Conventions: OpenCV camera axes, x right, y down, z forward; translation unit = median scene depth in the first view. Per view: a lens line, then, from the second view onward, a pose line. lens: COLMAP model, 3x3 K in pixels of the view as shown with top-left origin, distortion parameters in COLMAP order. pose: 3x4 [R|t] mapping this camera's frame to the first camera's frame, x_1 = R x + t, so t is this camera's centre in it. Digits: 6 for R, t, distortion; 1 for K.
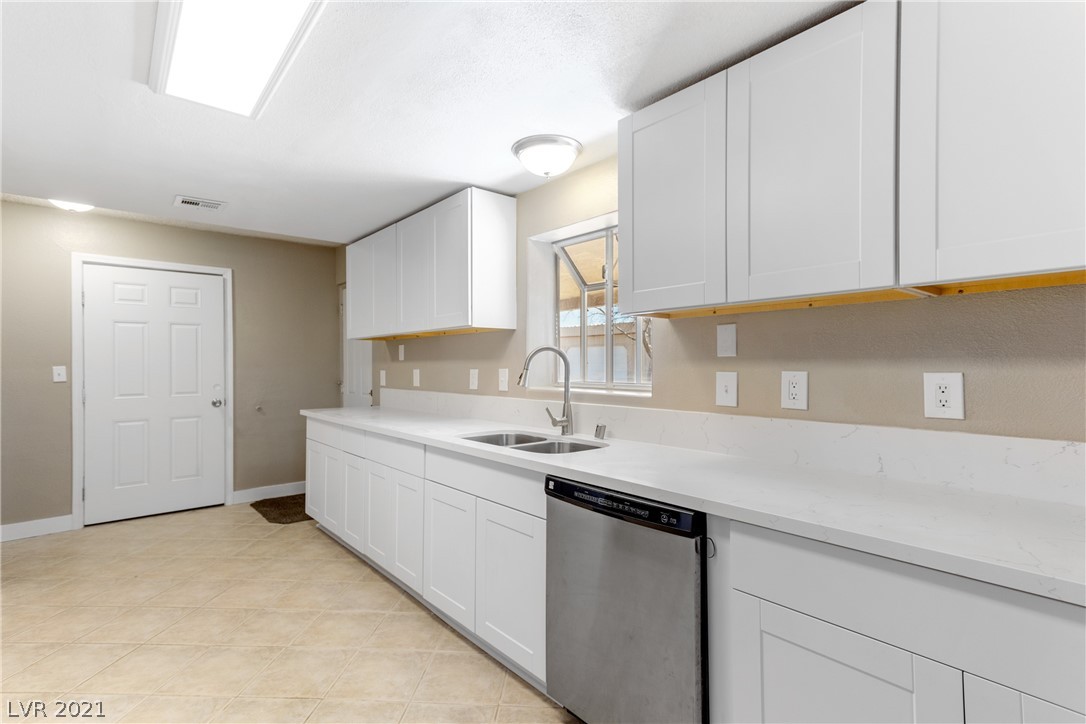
lens RADIAL K [[520.8, 0, 543.8], [0, 520.8, 364.9], [0, 0, 1]] dist [0.024378, 0.001580]
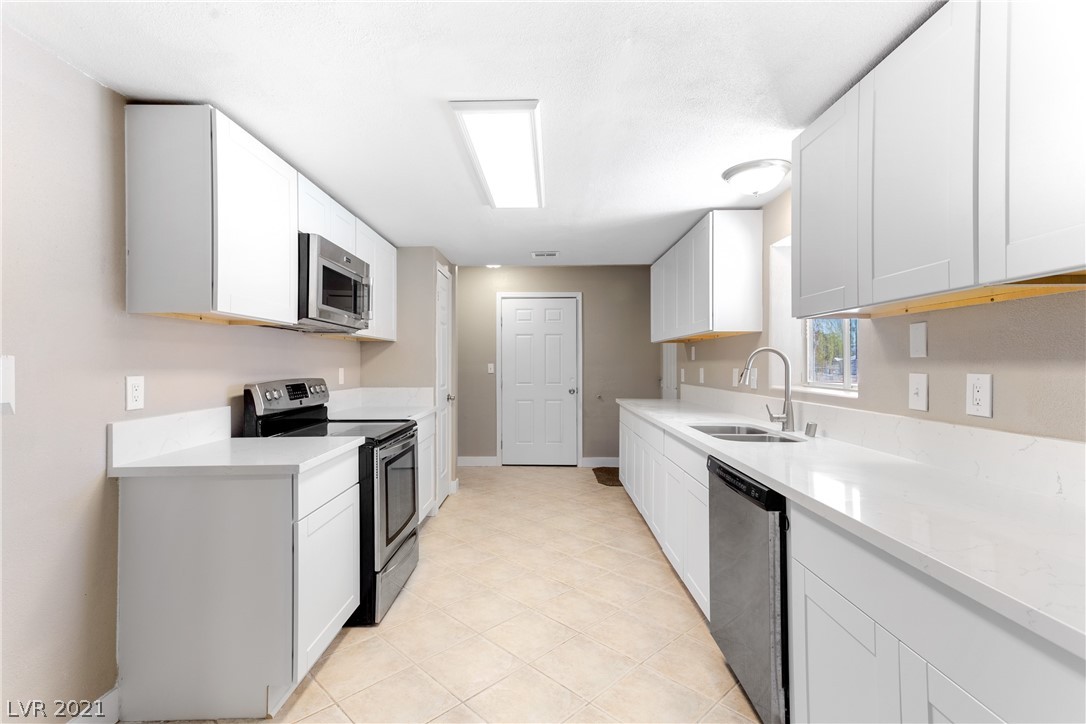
lens RADIAL K [[520.8, 0, 531.9], [0, 520.8, 362.5], [0, 0, 1]] dist [0.024378, 0.001580]
pose [[0.740334, 0.004476, -0.672225, 0.367813], [-0.006248, 0.999980, -0.000223, -0.001472], [0.672211, 0.004365, 0.740347, -0.132620]]
